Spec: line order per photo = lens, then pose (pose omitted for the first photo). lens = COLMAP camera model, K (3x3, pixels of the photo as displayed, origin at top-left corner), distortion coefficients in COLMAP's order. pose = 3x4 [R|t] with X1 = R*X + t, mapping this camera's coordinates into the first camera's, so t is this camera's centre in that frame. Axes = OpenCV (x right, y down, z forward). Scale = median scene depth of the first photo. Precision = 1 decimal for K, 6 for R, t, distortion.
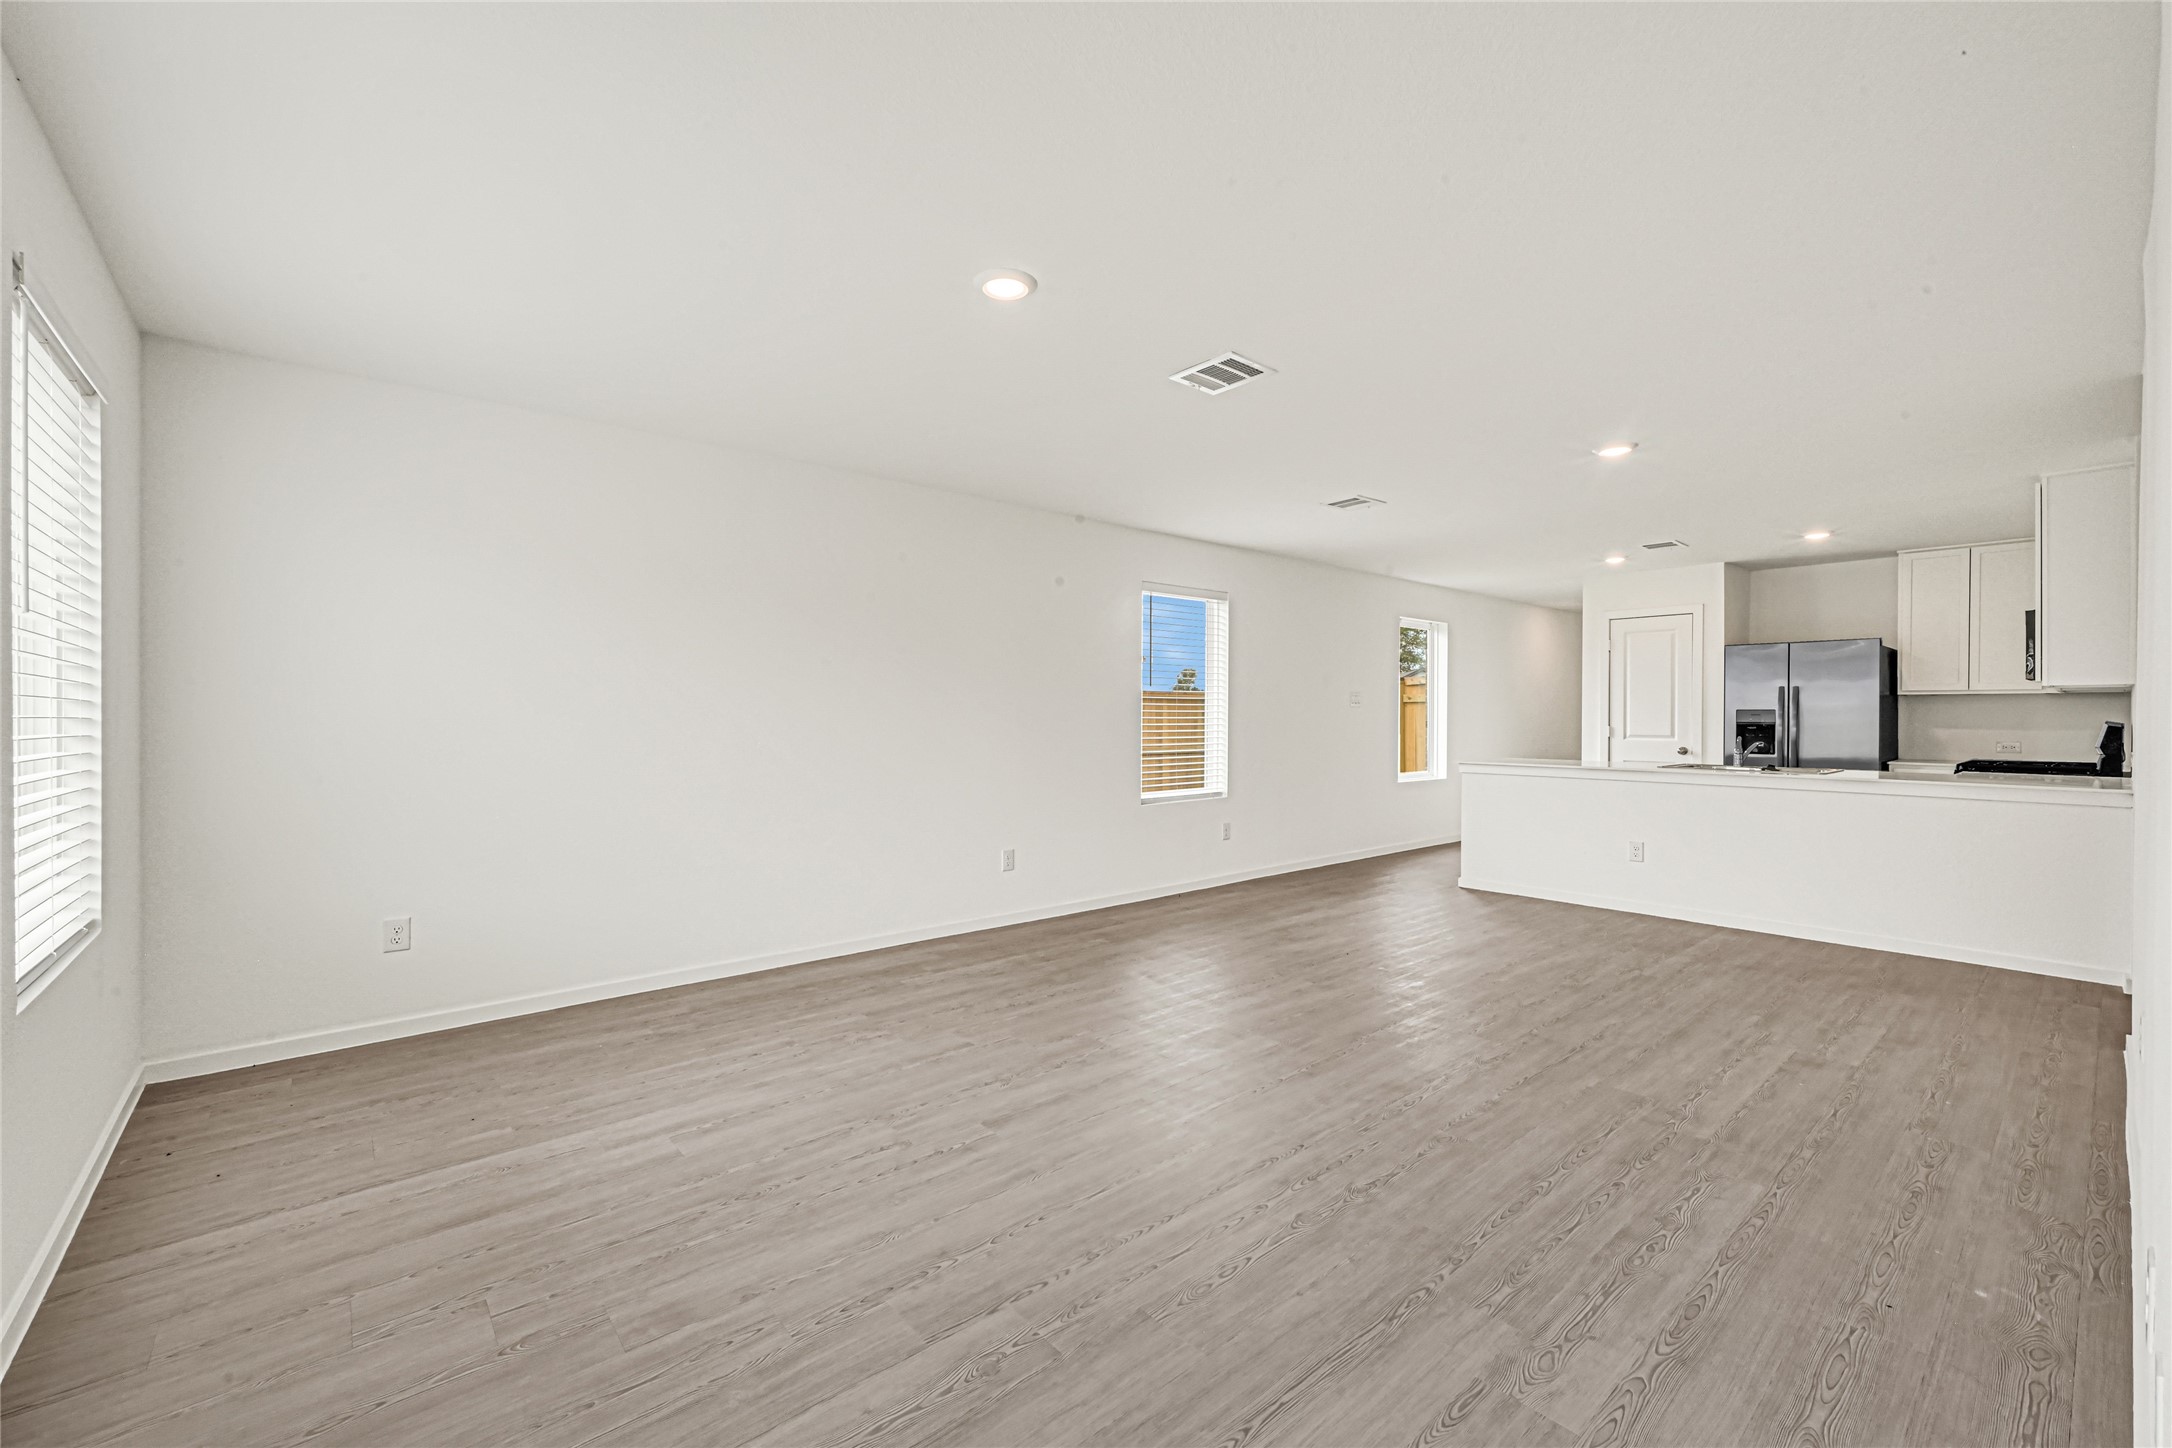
lens RADIAL K [[886.8, 0, 1078.9], [0, 886.8, 719.5], [0, 0, 1]] dist [0.012247, 0.000311]
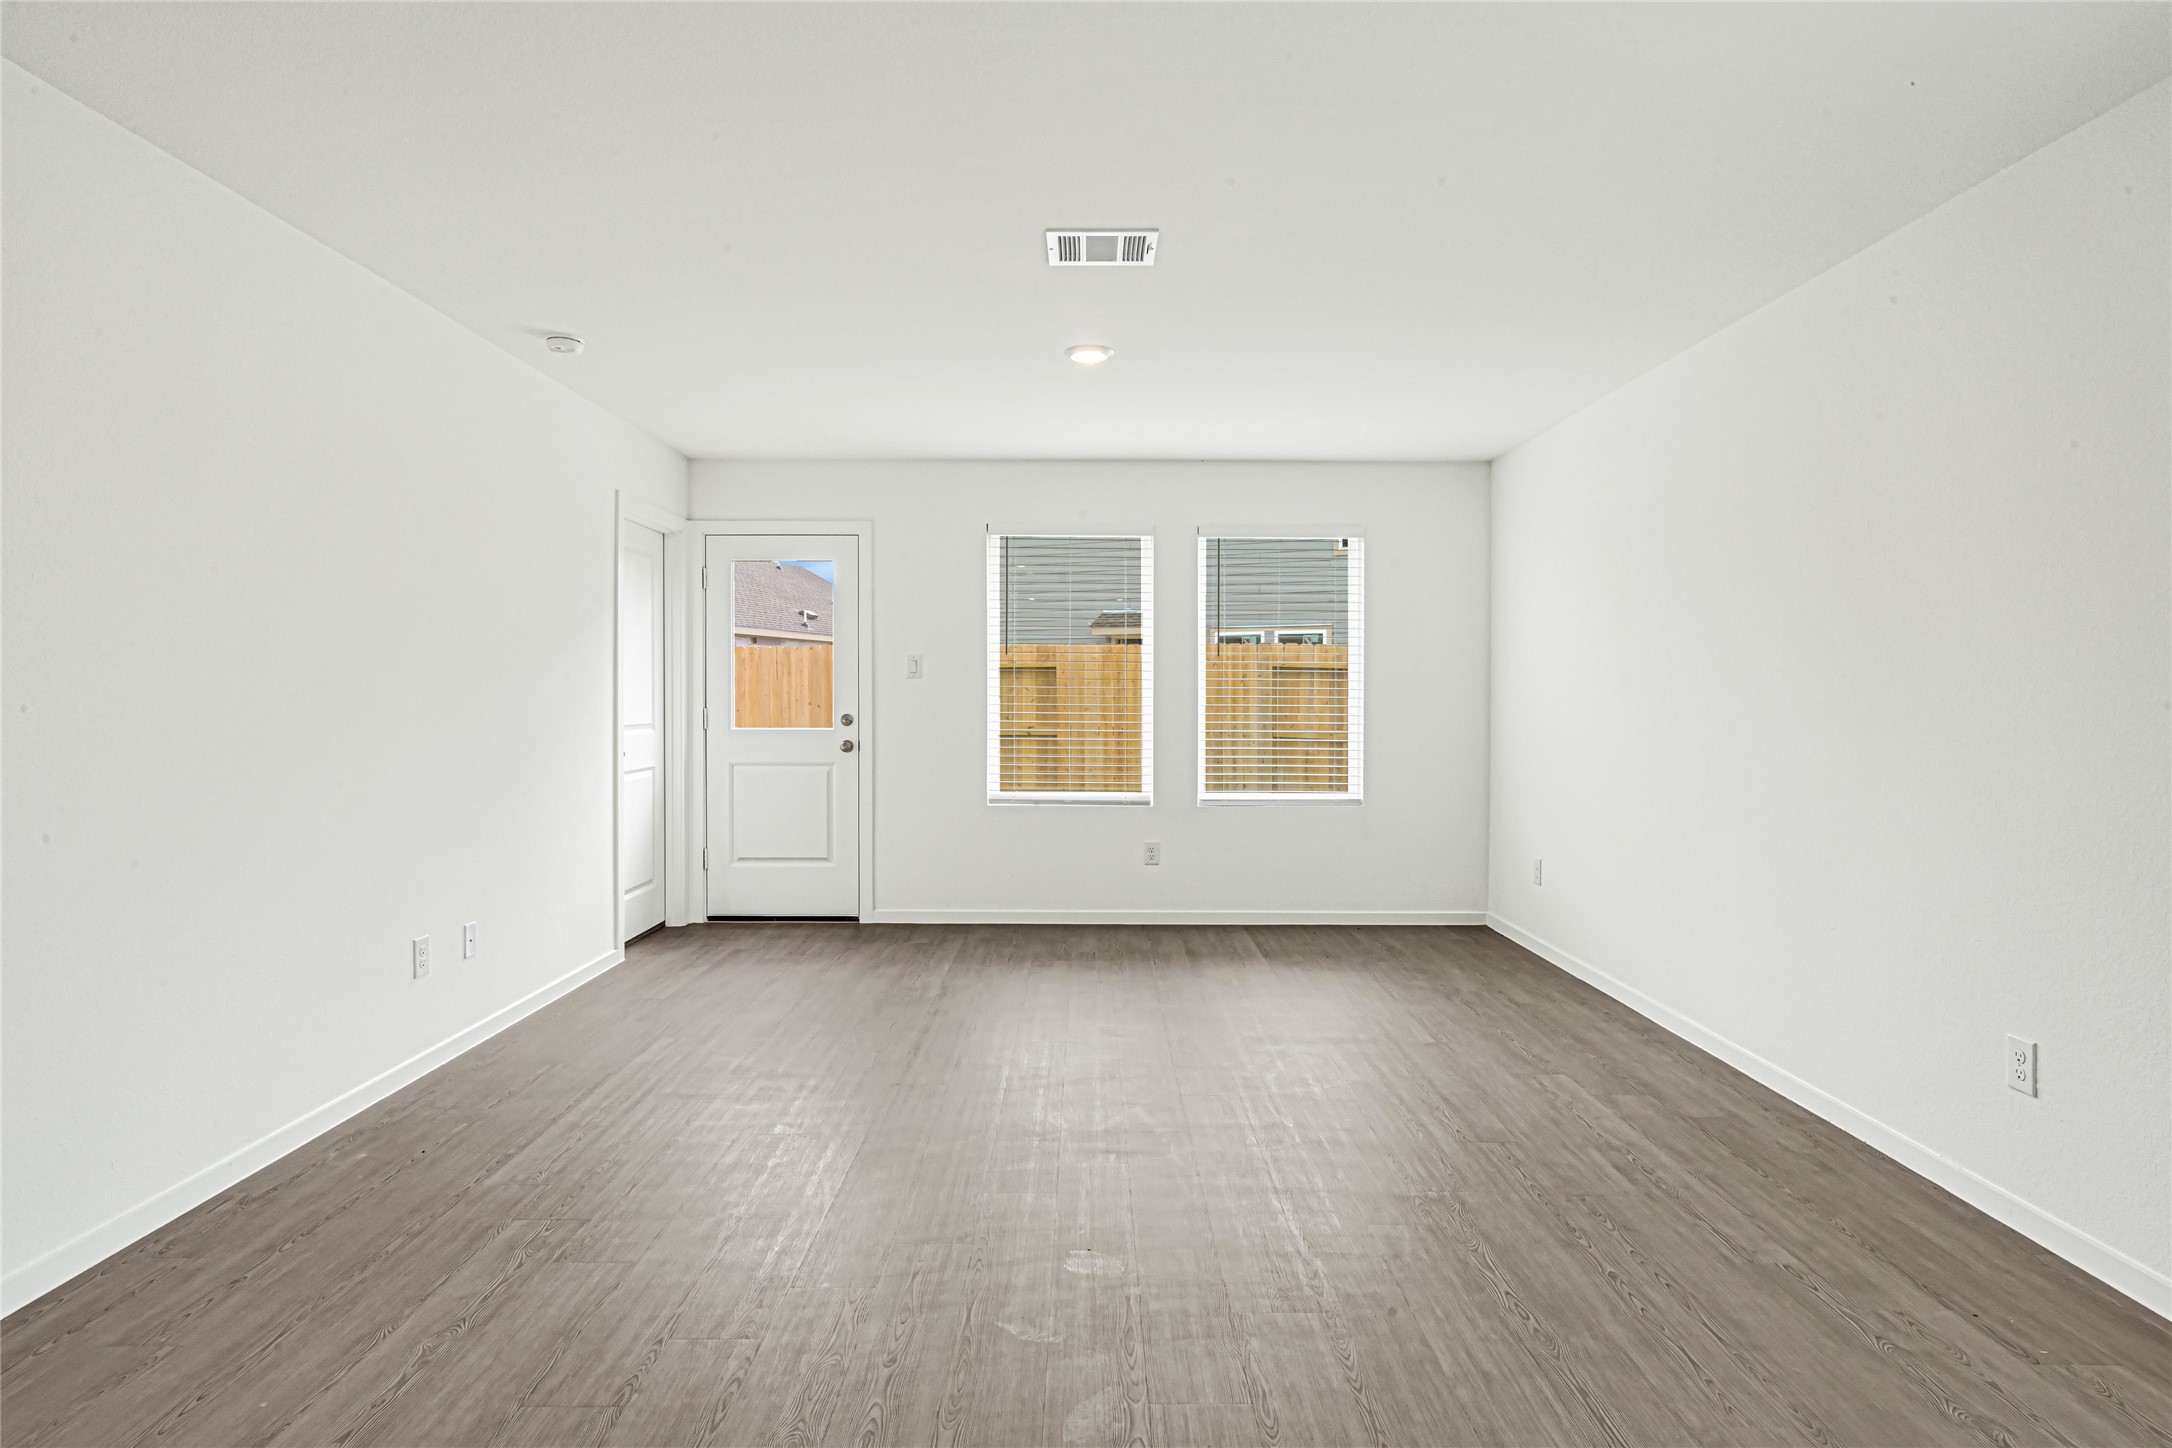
lens RADIAL K [[1174.4, 0, 1078.1], [0, 1174.4, 714.2], [0, 0, 1]] dist [0.001121, 0.000554]
pose [[-0.658084, 0.005956, -0.752921, 0.723952], [-0.008755, 0.999841, 0.015562, 0.001576], [0.752893, 0.016833, -0.657927, 1.286358]]
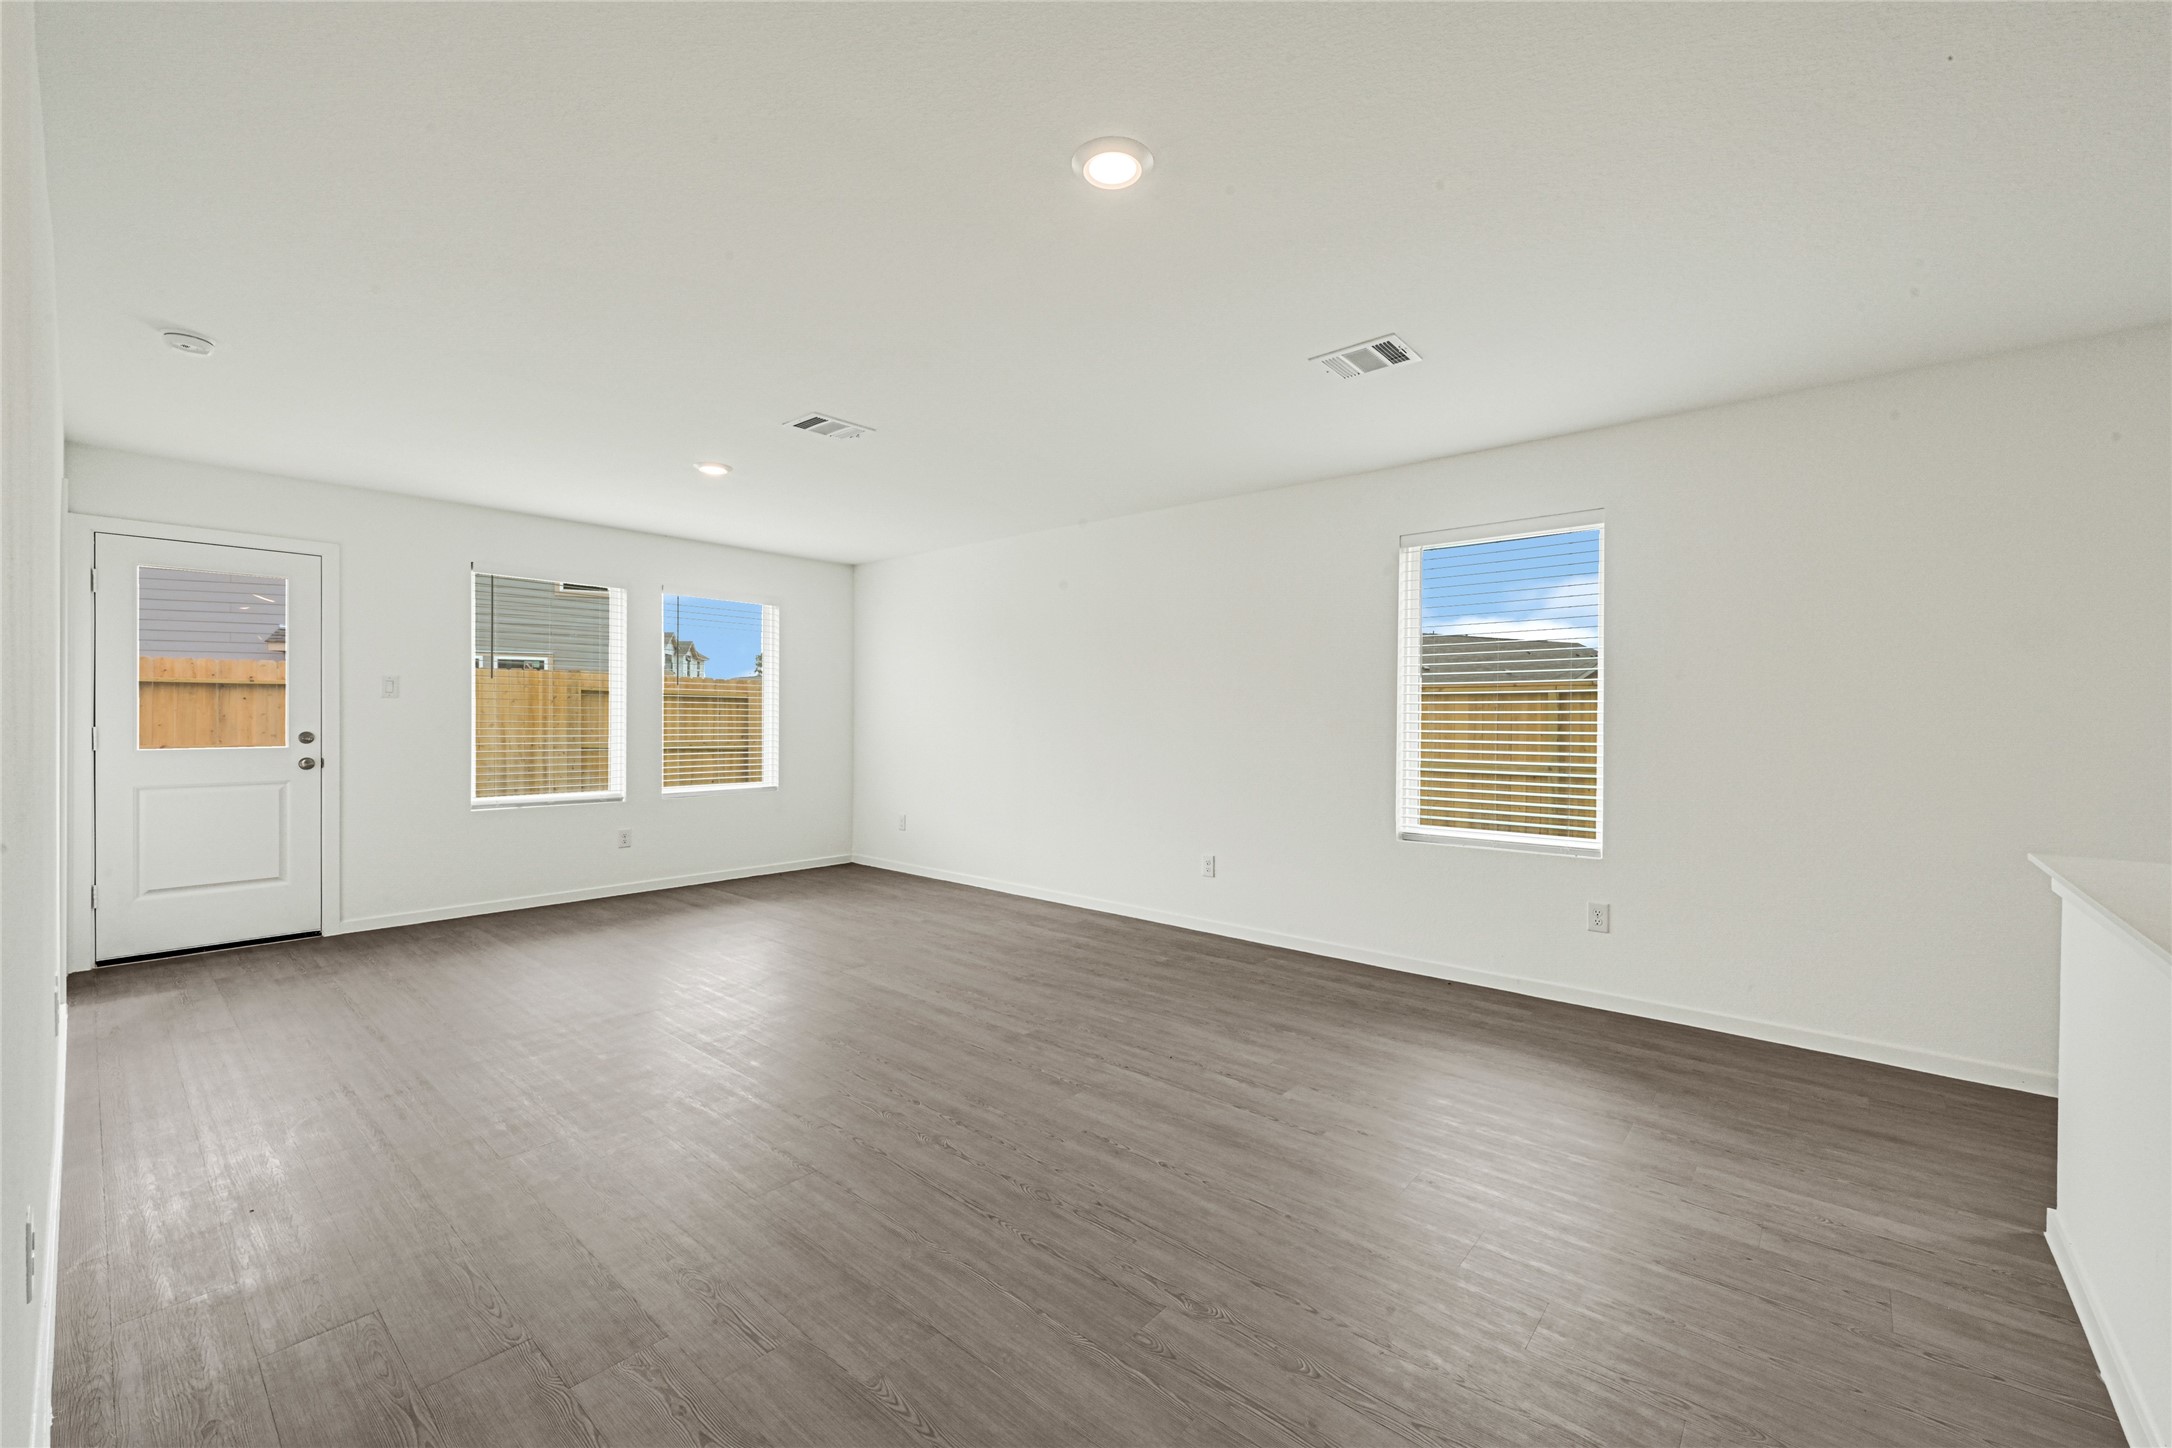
lens RADIAL K [[886.8, 0, 1097.6], [0, 886.8, 733.8], [0, 0, 1]] dist [0.012247, 0.000311]
pose [[0.145783, 0.015764, -0.989191, 1.071699], [-0.008999, 0.999853, 0.014608, 0.003800], [0.989276, 0.006772, 0.145904, 0.927196]]
